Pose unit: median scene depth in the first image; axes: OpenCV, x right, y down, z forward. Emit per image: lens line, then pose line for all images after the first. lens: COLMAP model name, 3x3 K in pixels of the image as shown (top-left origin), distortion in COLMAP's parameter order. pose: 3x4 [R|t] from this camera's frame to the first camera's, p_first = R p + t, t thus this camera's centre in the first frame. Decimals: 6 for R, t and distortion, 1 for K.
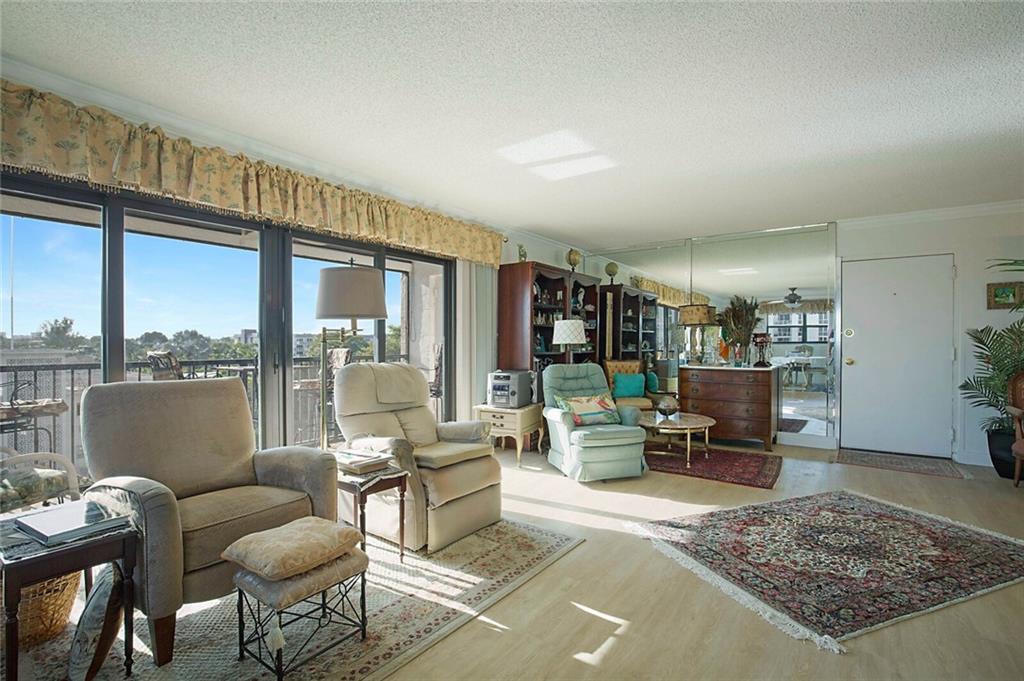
lens RADIAL K [[471.9, 0, 513.4], [0, 471.9, 343.4], [0, 0, 1]] dist [-0.040328, 0.009543]
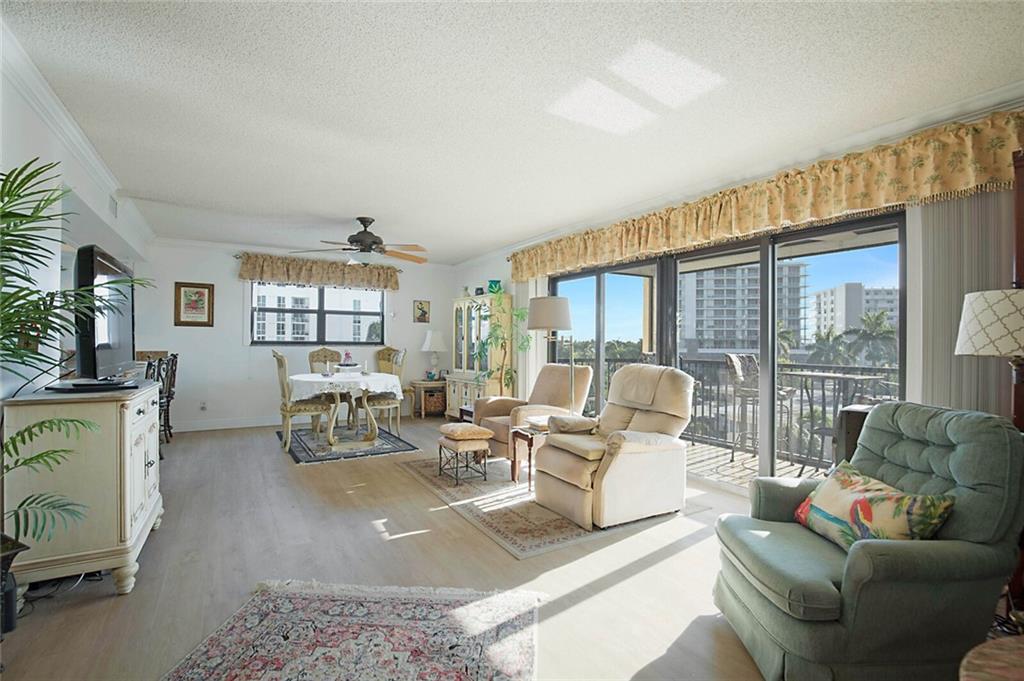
lens RADIAL K [[471.9, 0, 513.4], [0, 471.9, 343.4], [0, 0, 1]] dist [-0.040328, 0.009543]
pose [[-0.387746, -0.003901, -0.921758, 0.590968], [-0.014790, 0.999889, 0.001989, -0.005293], [0.921648, 0.014404, -0.387760, 0.785034]]
